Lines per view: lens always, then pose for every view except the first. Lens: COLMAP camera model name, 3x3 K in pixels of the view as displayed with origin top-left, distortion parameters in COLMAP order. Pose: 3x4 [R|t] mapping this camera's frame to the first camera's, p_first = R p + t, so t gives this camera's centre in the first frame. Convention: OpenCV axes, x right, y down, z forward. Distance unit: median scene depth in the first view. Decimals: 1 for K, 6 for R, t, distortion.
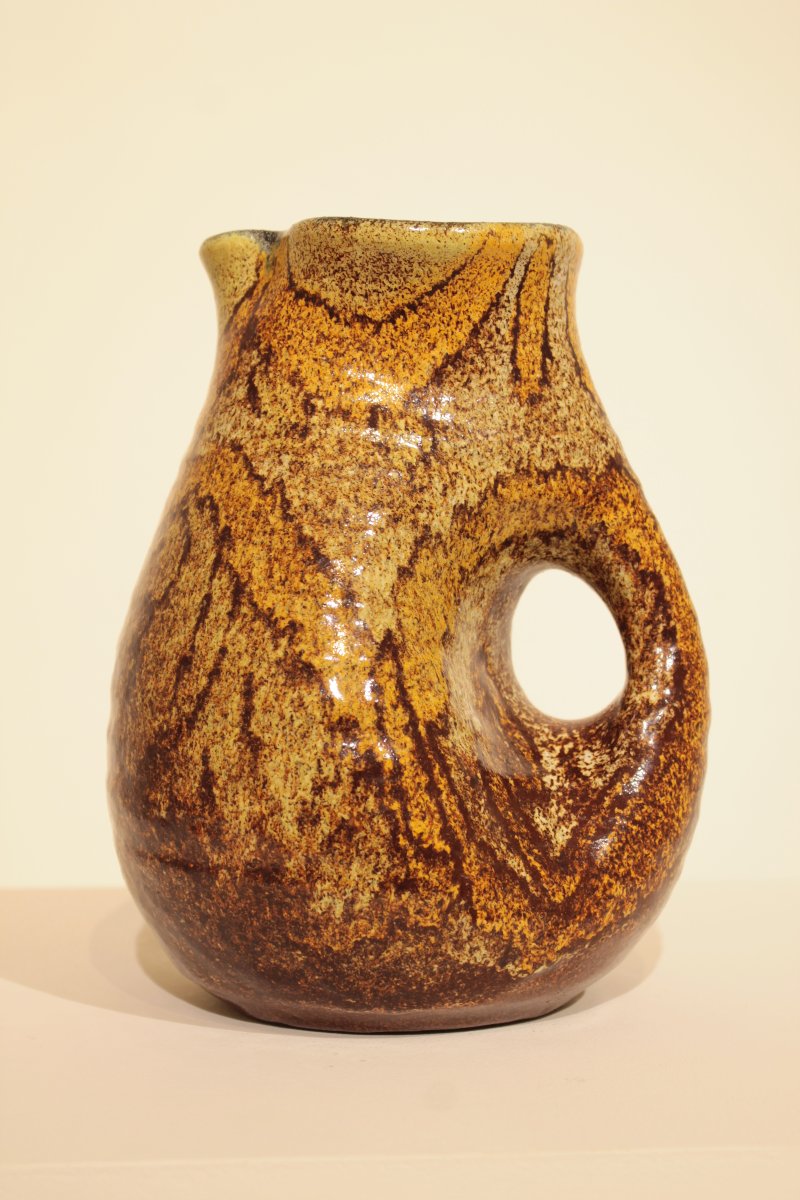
lens RADIAL K [[2097.3, 0, 399.8], [0, 2097.3, 596.0], [0, 0, 1]] dist [-0.005141, 0.000000]
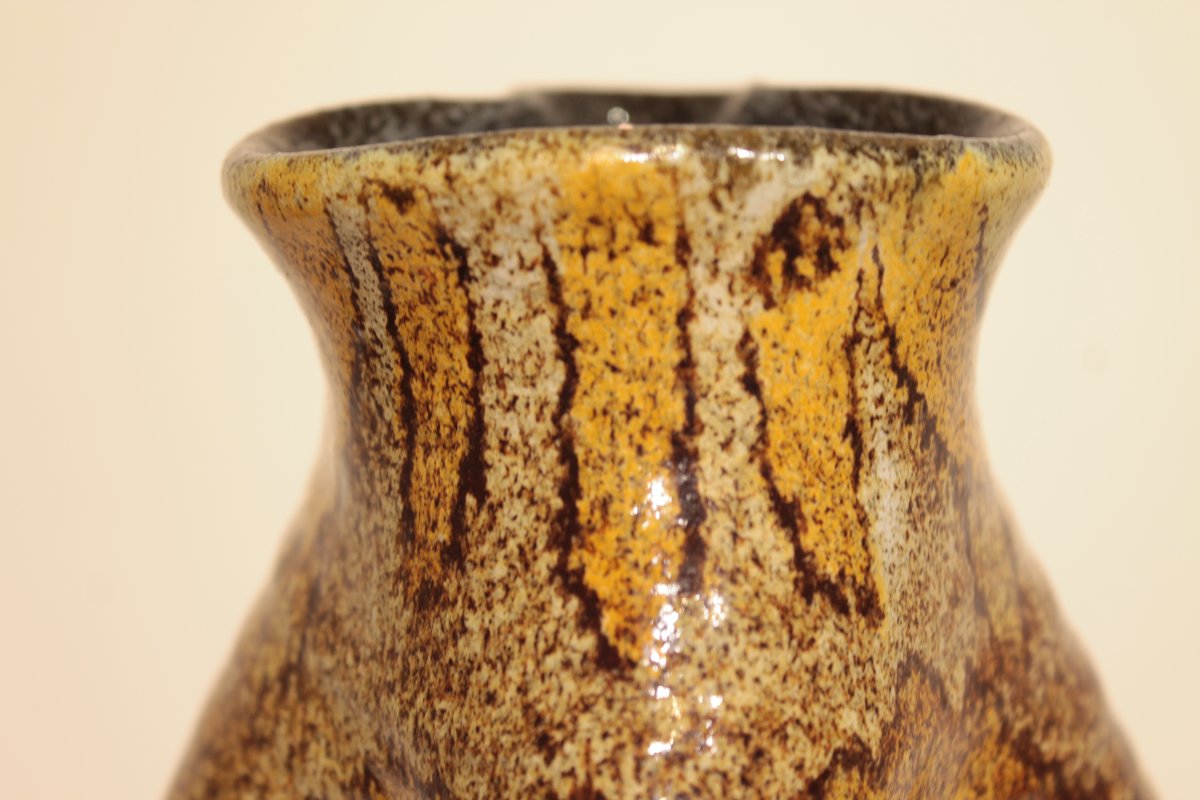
lens RADIAL K [[2227.4, 0, 606.3], [0, 2227.4, 392.0], [0, 0, 1]] dist [0.009870, 0.000000]
pose [[0.164283, 0.172084, -0.971287, 0.469051], [0.011635, 0.984259, 0.176350, -0.205719], [0.986345, -0.040272, 0.159695, 0.980998]]
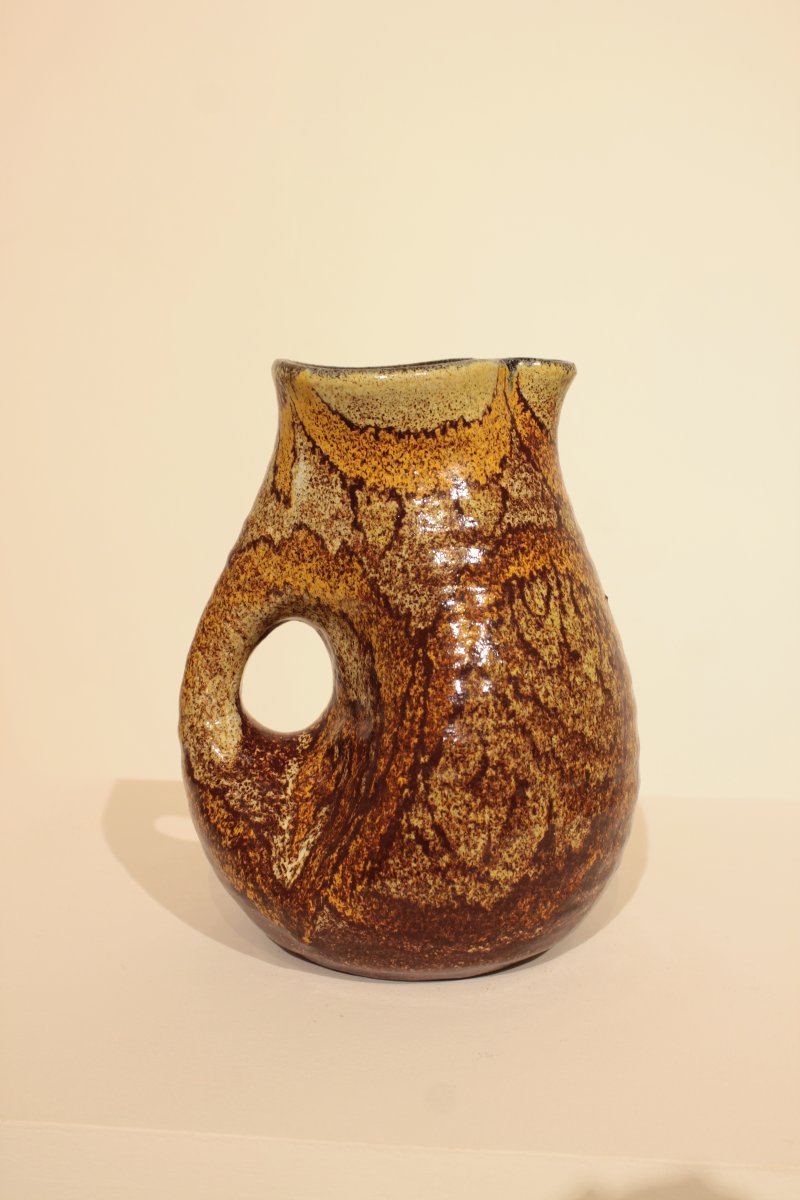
lens RADIAL K [[1510.1, 0, 403.1], [0, 1510.1, 600.8], [0, 0, 1]] dist [-0.084373, 0.000000]
pose [[-0.969829, 0.038625, -0.240707, 0.246845], [-0.004718, 0.984210, 0.176940, -0.201023], [0.243741, 0.172737, -0.954333, 2.015697]]
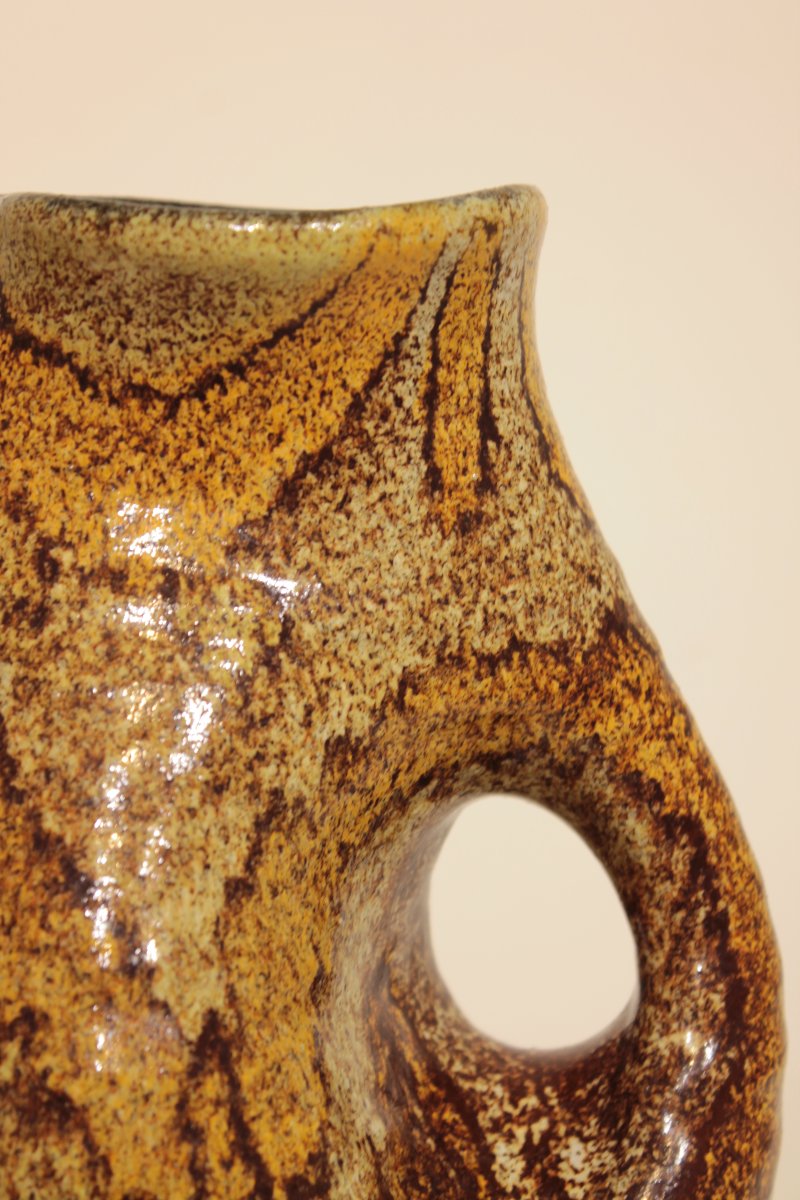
lens RADIAL K [[2638.7, 0, 398.2], [0, 2638.7, 604.6], [0, 0, 1]] dist [0.056721, 0.000000]
pose [[0.997555, -0.031479, 0.062393, 0.003189], [0.023371, 0.991670, 0.126667, -0.161349], [-0.065860, -0.124899, 0.989981, 0.330465]]
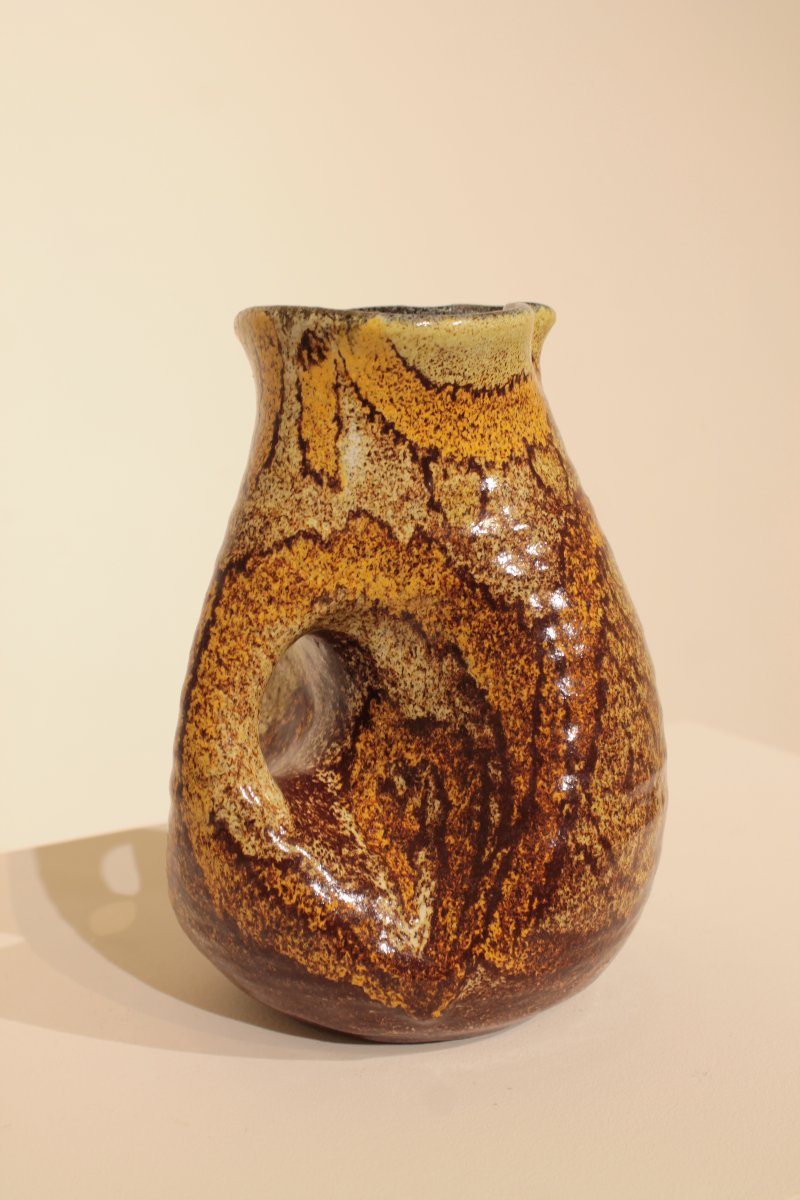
lens RADIAL K [[1510.1, 0, 399.8], [0, 1510.1, 602.1], [0, 0, 1]] dist [-0.084373, 0.000000]
pose [[-0.615294, 0.151719, -0.773560, 0.654320], [-0.000024, 0.981300, 0.192483, -0.181726], [0.788298, 0.118452, -0.603784, 1.574301]]
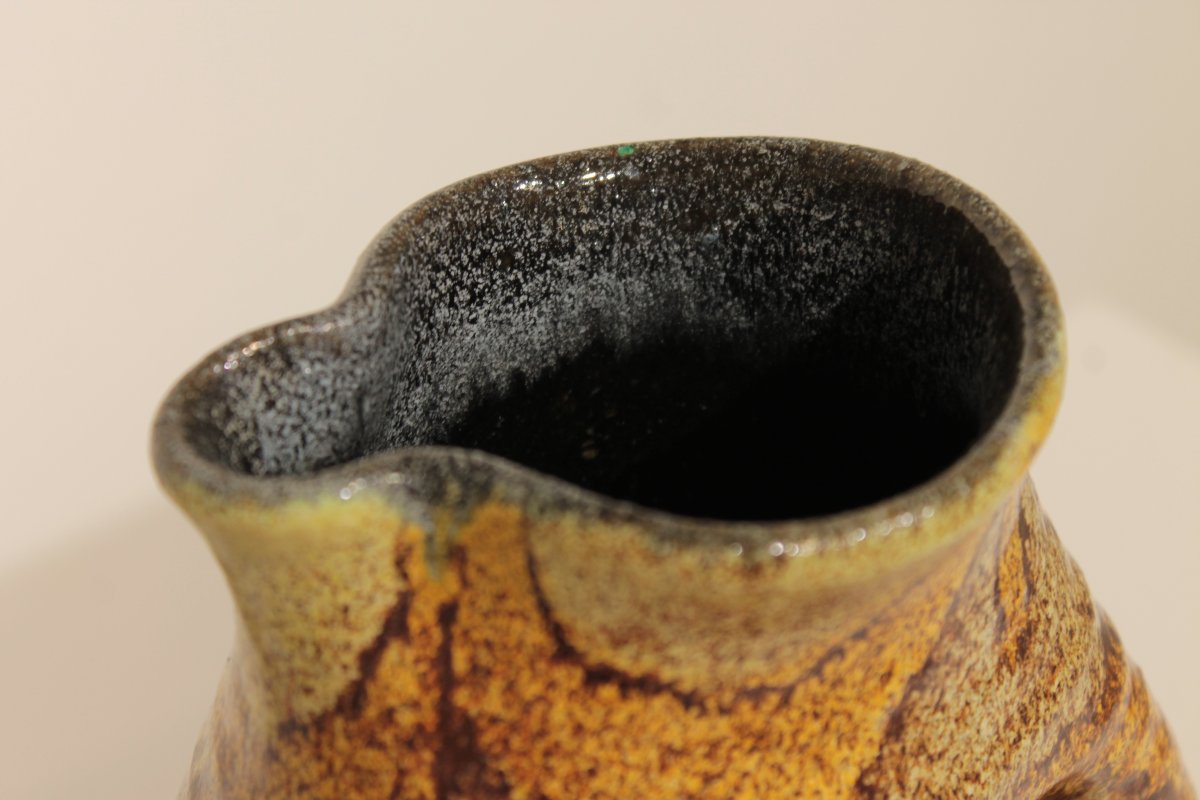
lens RADIAL K [[2857.6, 0, 604.8], [0, 2857.6, 399.7], [0, 0, 1]] dist [0.101243, 0.000000]
pose [[0.833974, -0.348227, 0.428049, -0.268672], [0.068304, 0.834907, 0.546136, -0.496801], [-0.547560, -0.426226, 0.720076, 0.626011]]
